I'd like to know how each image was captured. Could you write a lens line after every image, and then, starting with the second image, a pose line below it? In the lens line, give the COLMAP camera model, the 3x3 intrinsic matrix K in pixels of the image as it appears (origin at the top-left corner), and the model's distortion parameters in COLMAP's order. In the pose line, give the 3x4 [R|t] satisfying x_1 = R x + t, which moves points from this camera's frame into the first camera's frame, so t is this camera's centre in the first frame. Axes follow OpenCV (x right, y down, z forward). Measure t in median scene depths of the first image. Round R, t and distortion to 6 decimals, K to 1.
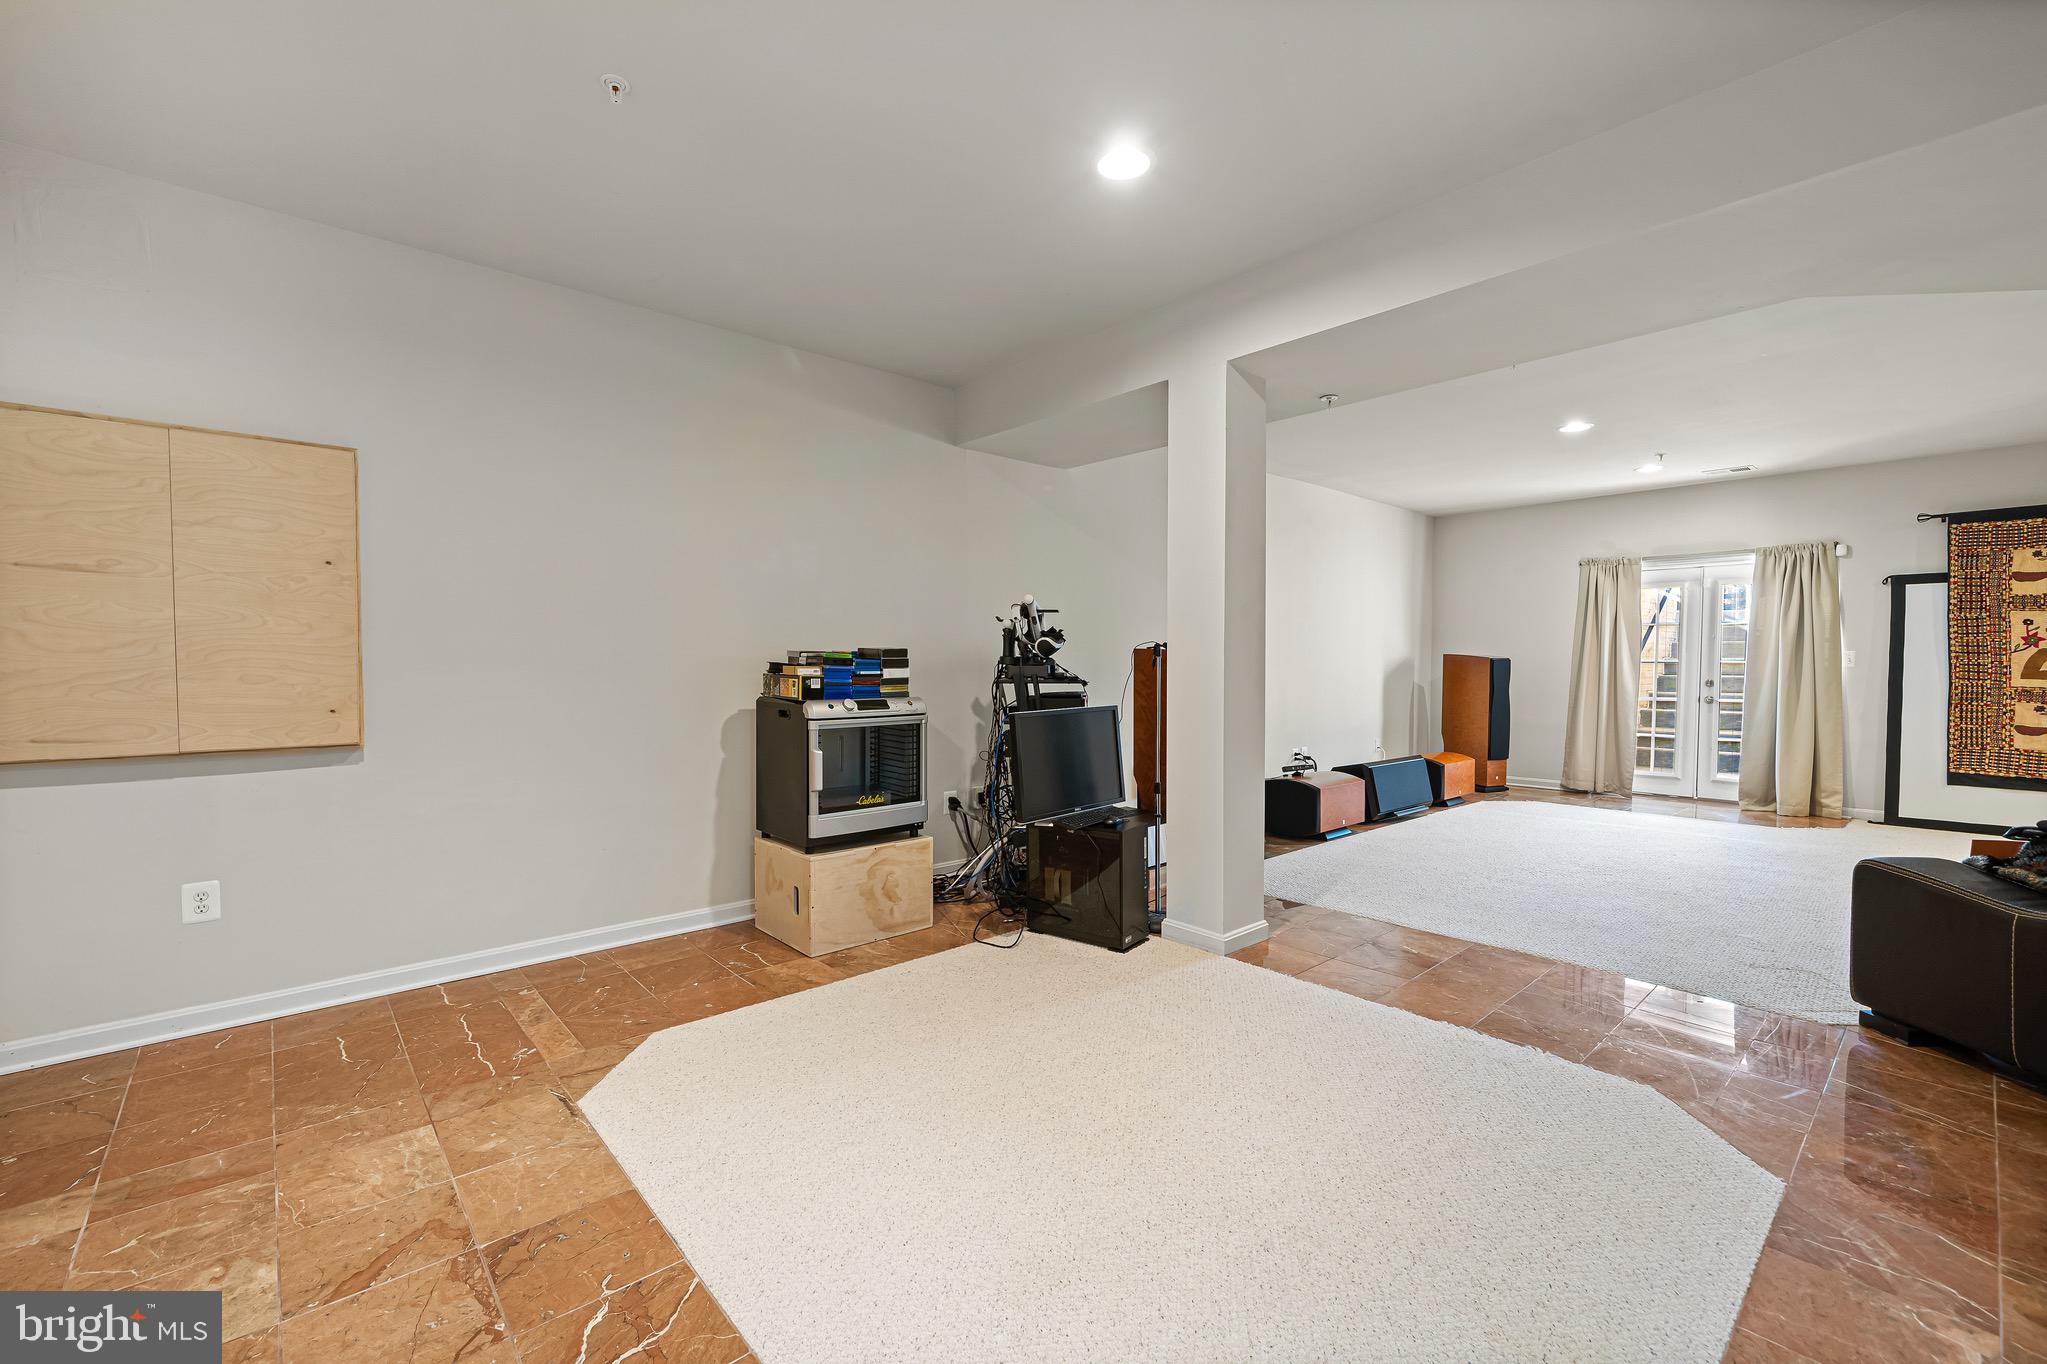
lens RADIAL K [[839.0, 0, 1018.0], [0, 839.0, 688.2], [0, 0, 1]] dist [0.001374, 0.000175]
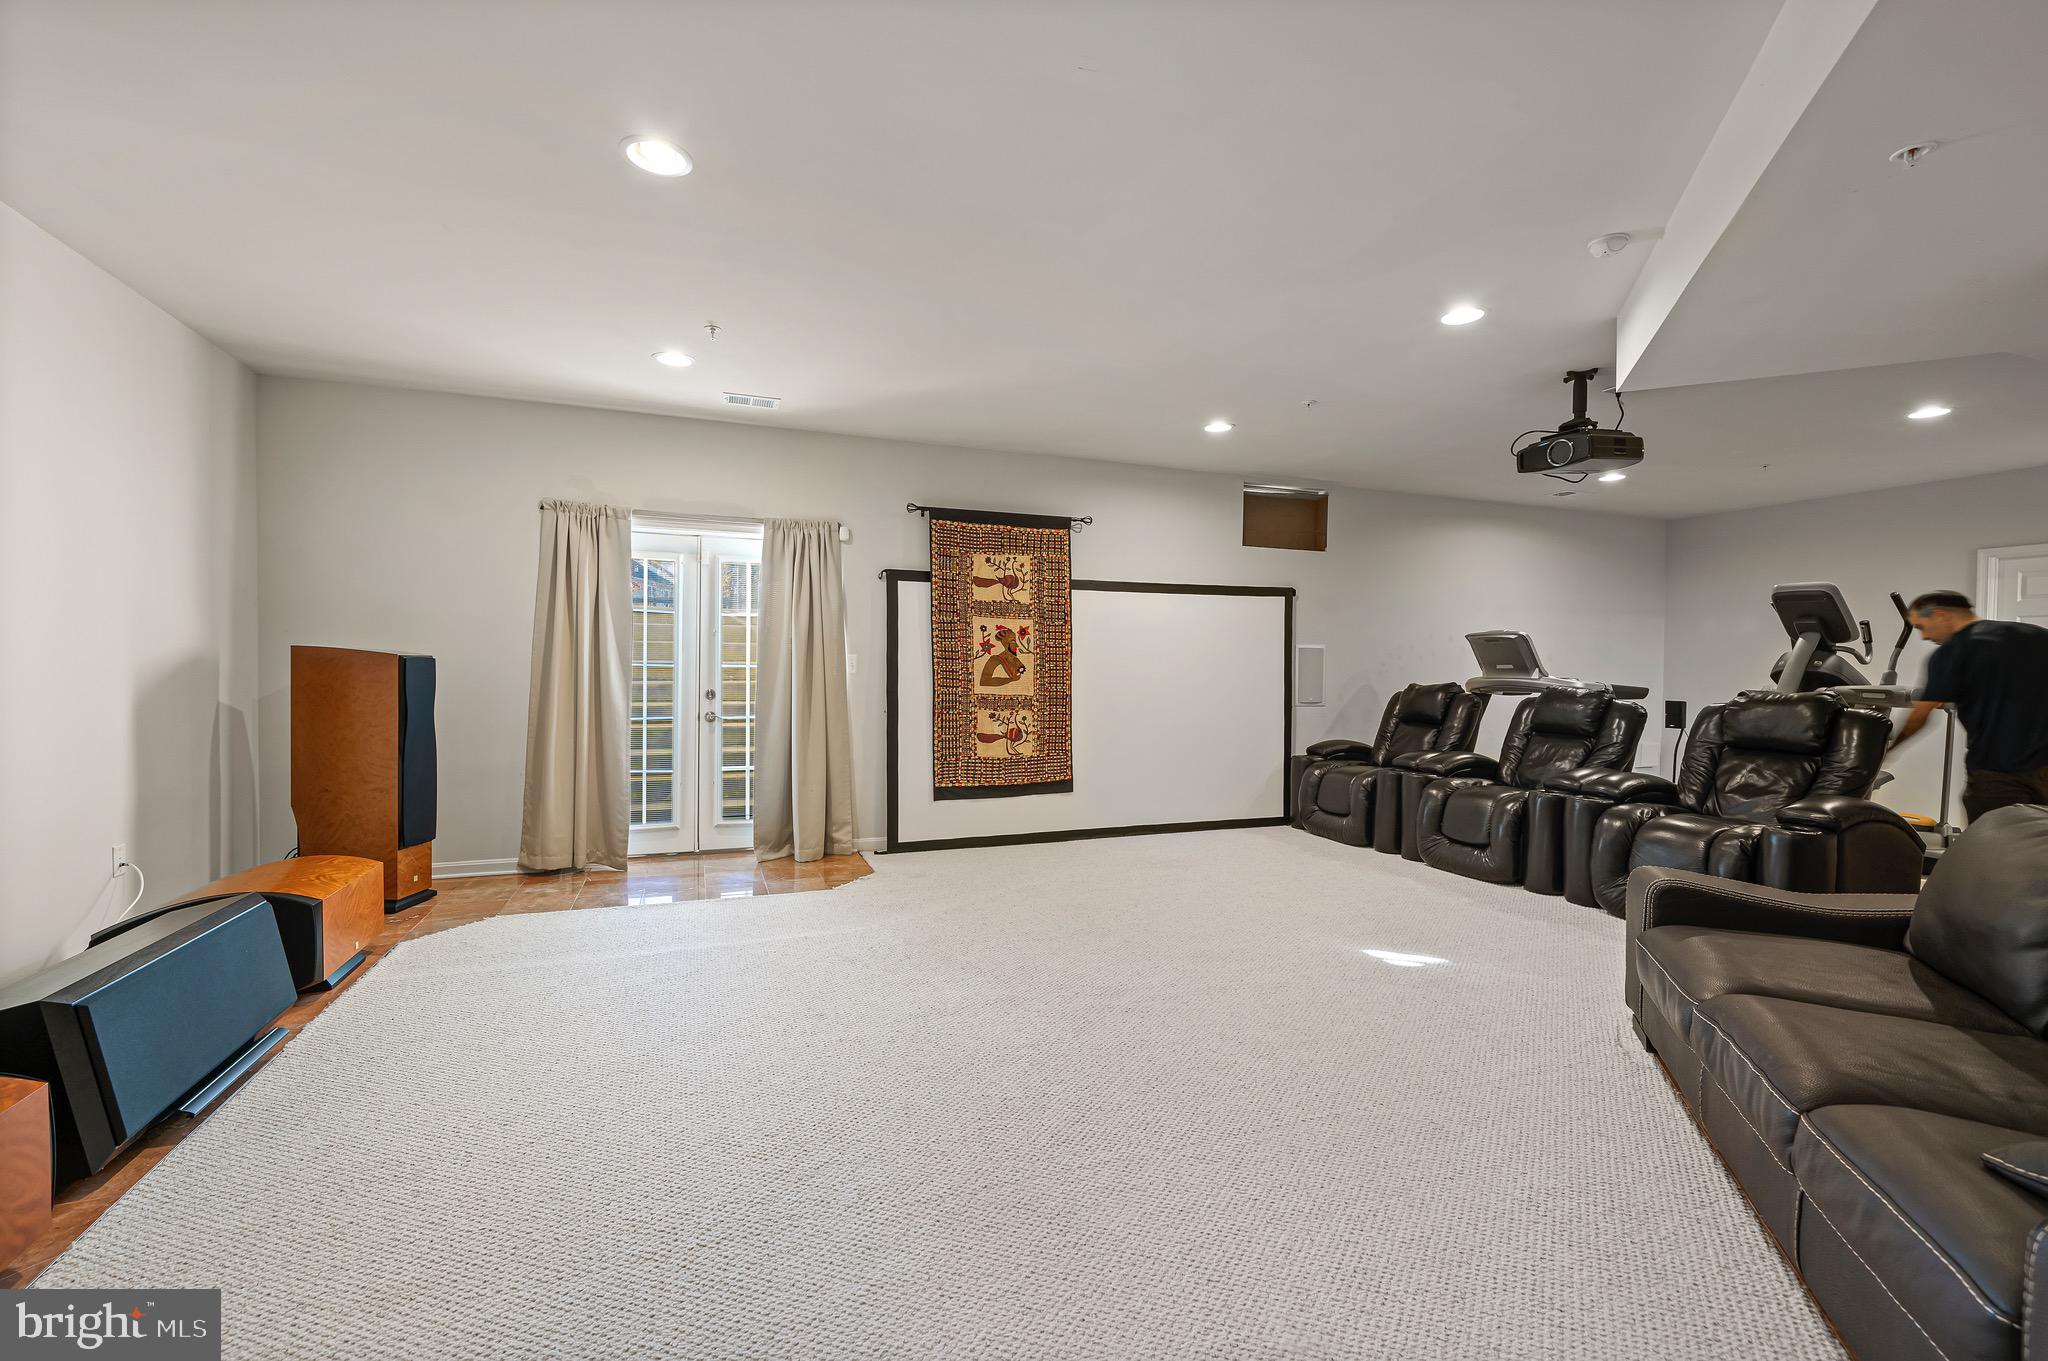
lens RADIAL K [[866.8, 0, 1016.1], [0, 866.8, 686.1], [0, 0, 1]] dist [0.002843, 0.000493]
pose [[0.366015, -0.014134, 0.930501, 0.225733], [0.018518, 0.999797, 0.007902, -0.015365], [-0.930425, 0.014338, 0.366203, 0.503326]]
